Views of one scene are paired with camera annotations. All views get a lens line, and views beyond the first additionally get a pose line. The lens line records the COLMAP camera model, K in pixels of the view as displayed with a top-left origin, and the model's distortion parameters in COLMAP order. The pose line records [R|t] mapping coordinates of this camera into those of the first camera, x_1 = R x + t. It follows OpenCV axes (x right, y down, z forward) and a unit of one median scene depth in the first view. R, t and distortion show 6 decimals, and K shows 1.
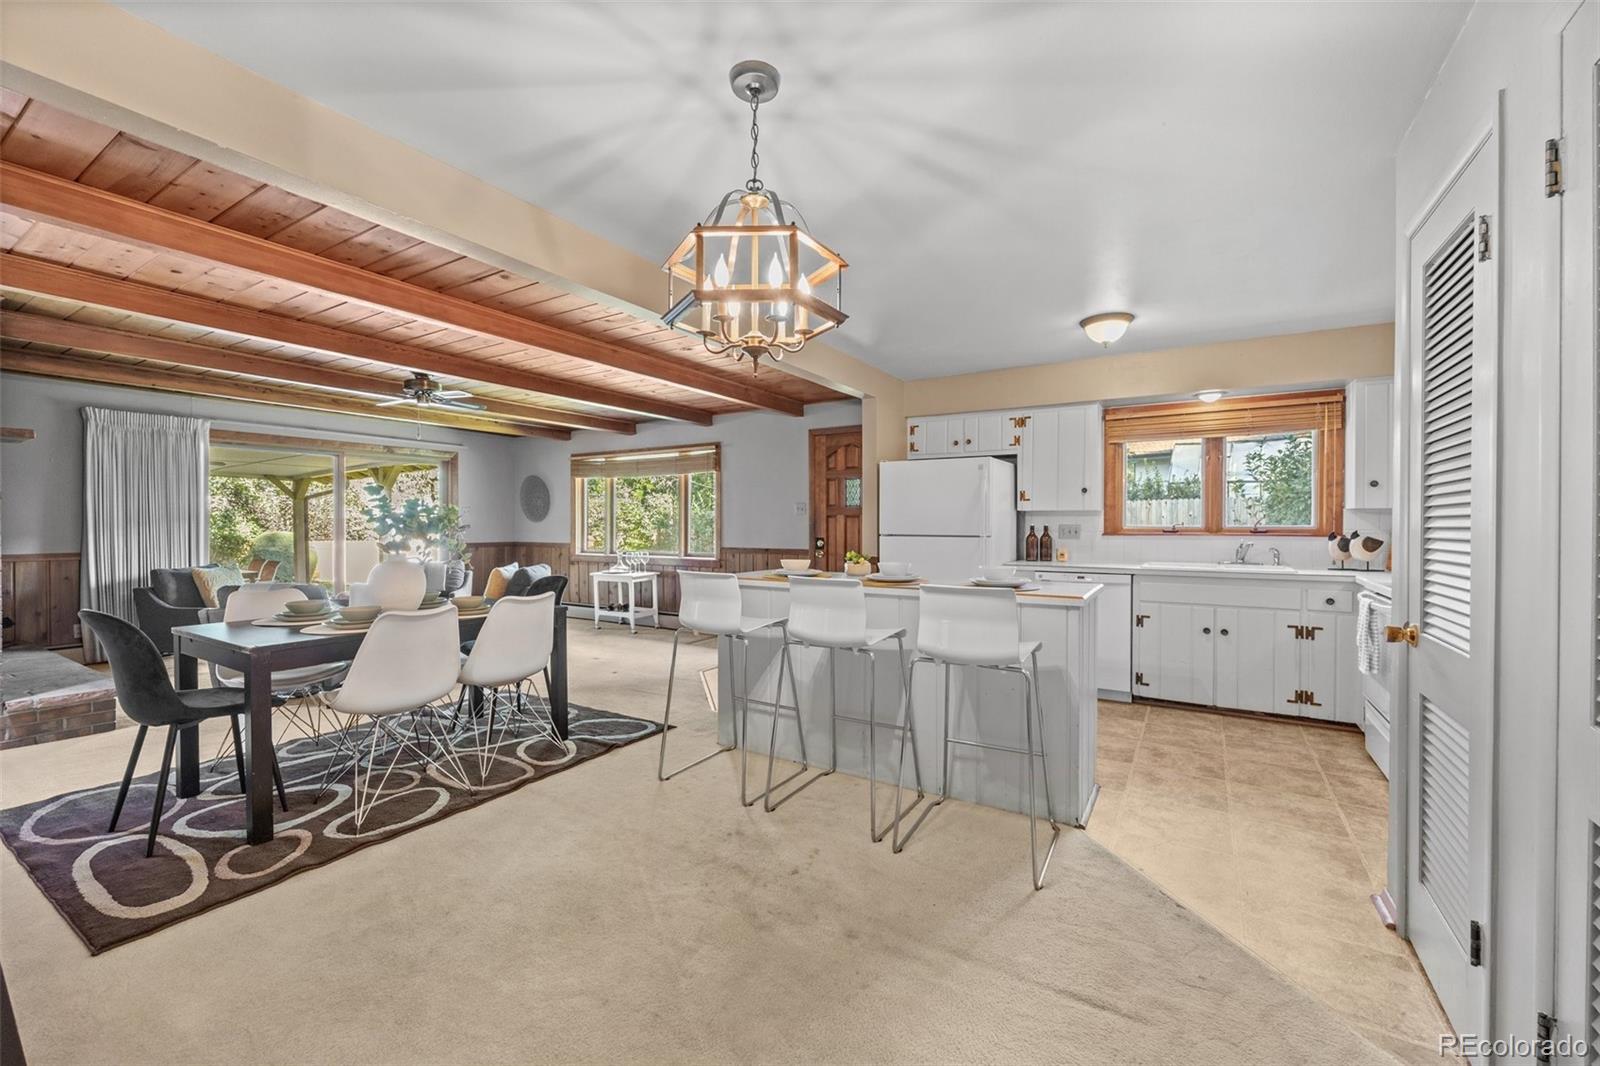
lens RADIAL K [[643.5, 0, 802.0], [0, 643.5, 524.7], [0, 0, 1]] dist [-0.003725, -0.000831]
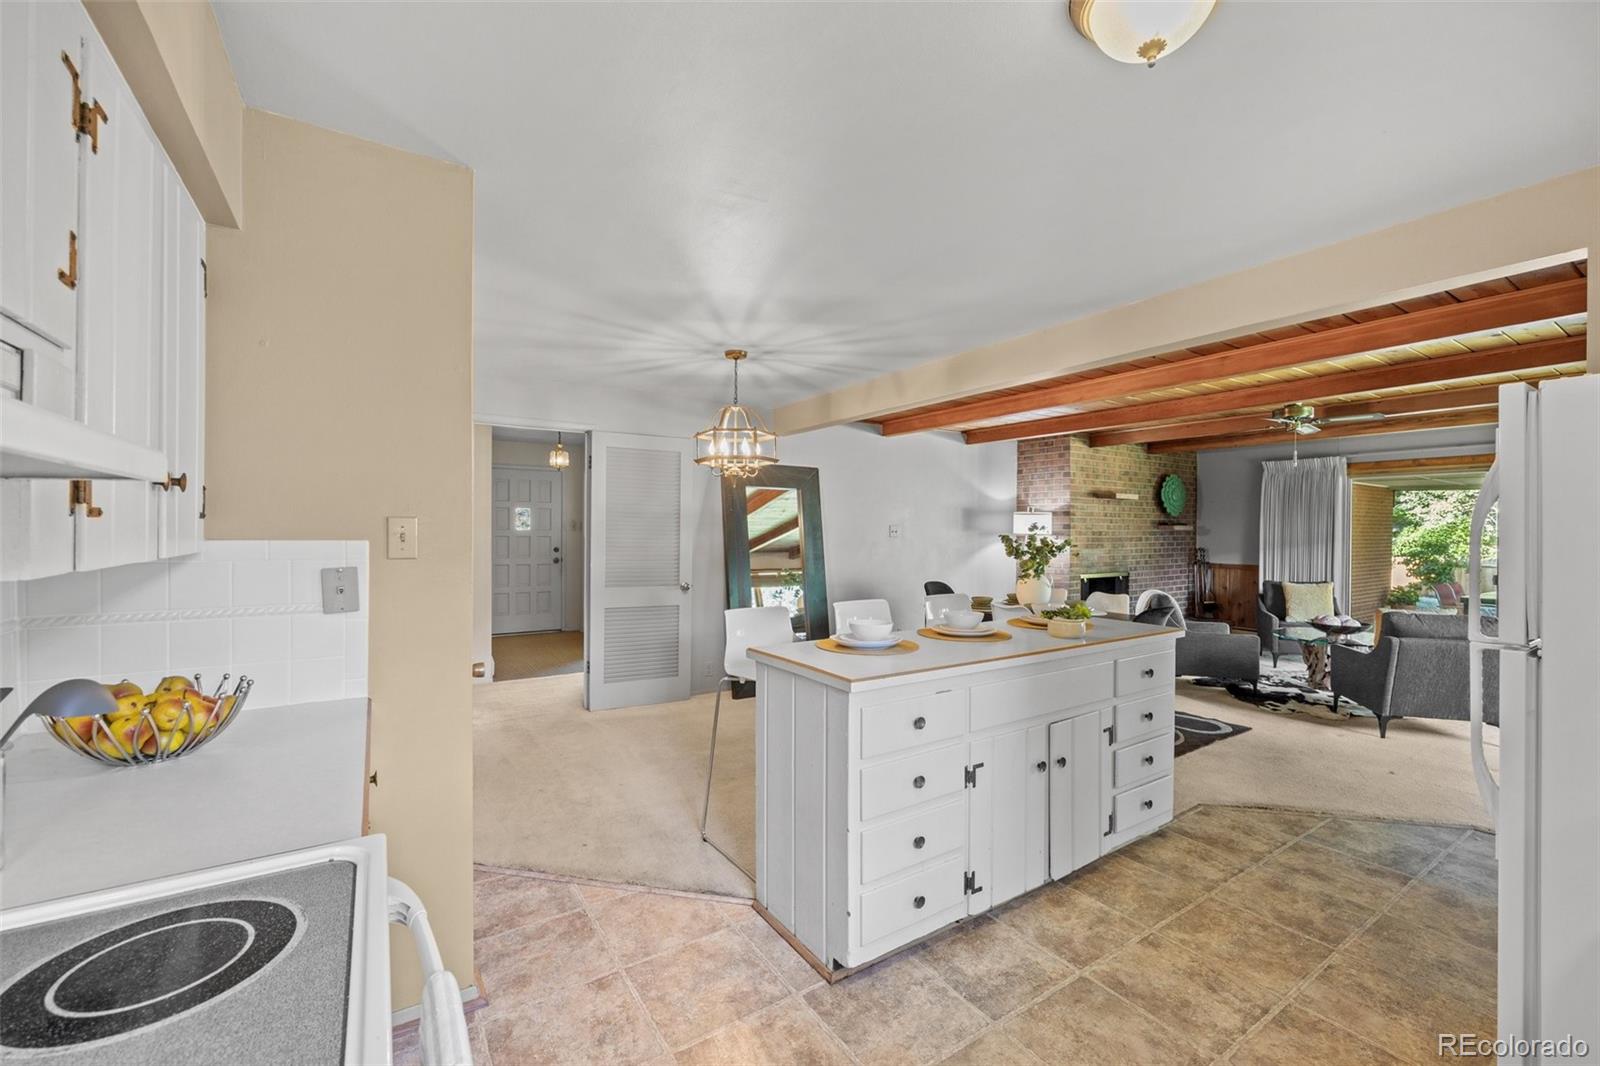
lens RADIAL K [[643.5, 0, 807.1], [0, 643.5, 537.4], [0, 0, 1]] dist [-0.003725, -0.000831]
pose [[-0.425258, 0.007762, -0.905039, 0.664837], [-0.004739, 0.999930, 0.010802, -0.031866], [0.905060, 0.008883, -0.425192, 0.788095]]
